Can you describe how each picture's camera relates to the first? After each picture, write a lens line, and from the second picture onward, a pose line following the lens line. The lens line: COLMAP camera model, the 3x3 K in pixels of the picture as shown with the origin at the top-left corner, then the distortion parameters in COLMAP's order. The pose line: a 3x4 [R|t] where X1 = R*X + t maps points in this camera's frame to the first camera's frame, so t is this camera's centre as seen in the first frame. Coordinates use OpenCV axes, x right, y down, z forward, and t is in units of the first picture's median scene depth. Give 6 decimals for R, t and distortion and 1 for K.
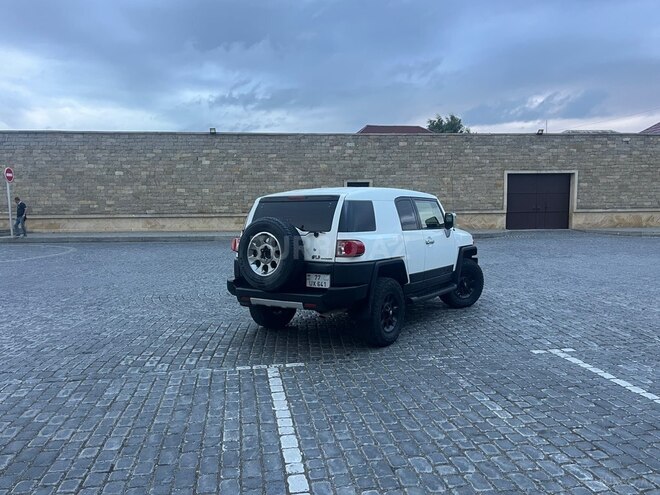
lens RADIAL K [[532.6, 0, 335.3], [0, 532.6, 248.5], [0, 0, 1]] dist [0.079242, -0.105182]
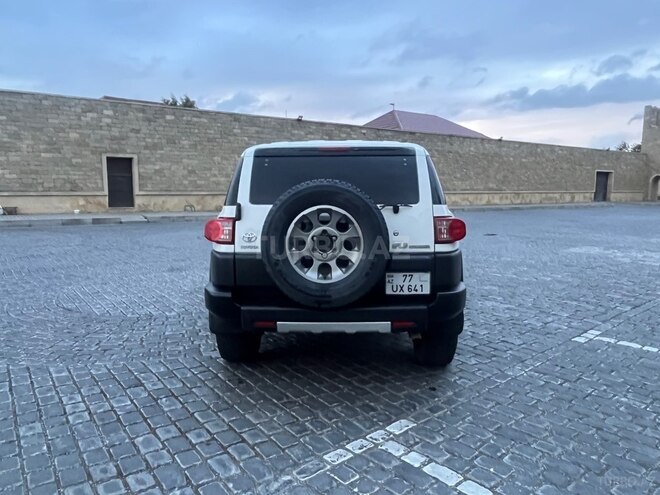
lens RADIAL K [[495.1, 0, 339.5], [0, 495.1, 250.1], [0, 0, 1]] dist [-0.001894, -0.001043]
pose [[0.846461, -0.053898, 0.529716, -0.092563], [0.031860, 0.998208, 0.050656, -0.002300], [-0.531497, -0.026001, 0.846661, 0.126751]]
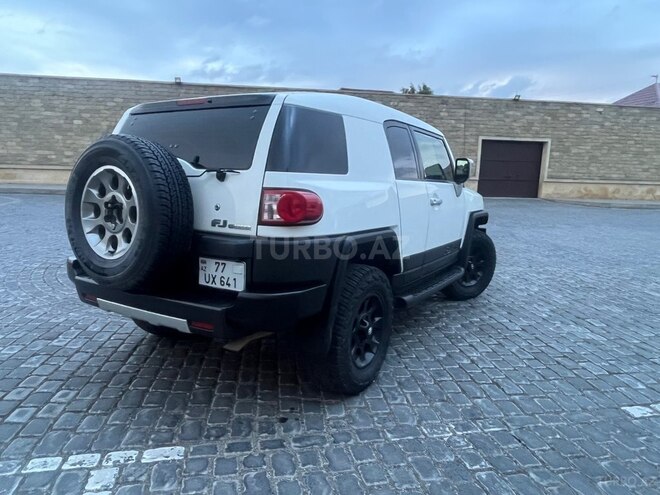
lens RADIAL K [[476.9, 0, 325.9], [0, 476.9, 250.1], [0, 0, 1]] dist [-0.003524, -0.002391]
pose [[0.998838, 0.030720, 0.037146, 0.009980], [-0.033692, 0.996045, 0.082213, 0.000418], [-0.034473, -0.083369, 0.995922, 0.132635]]
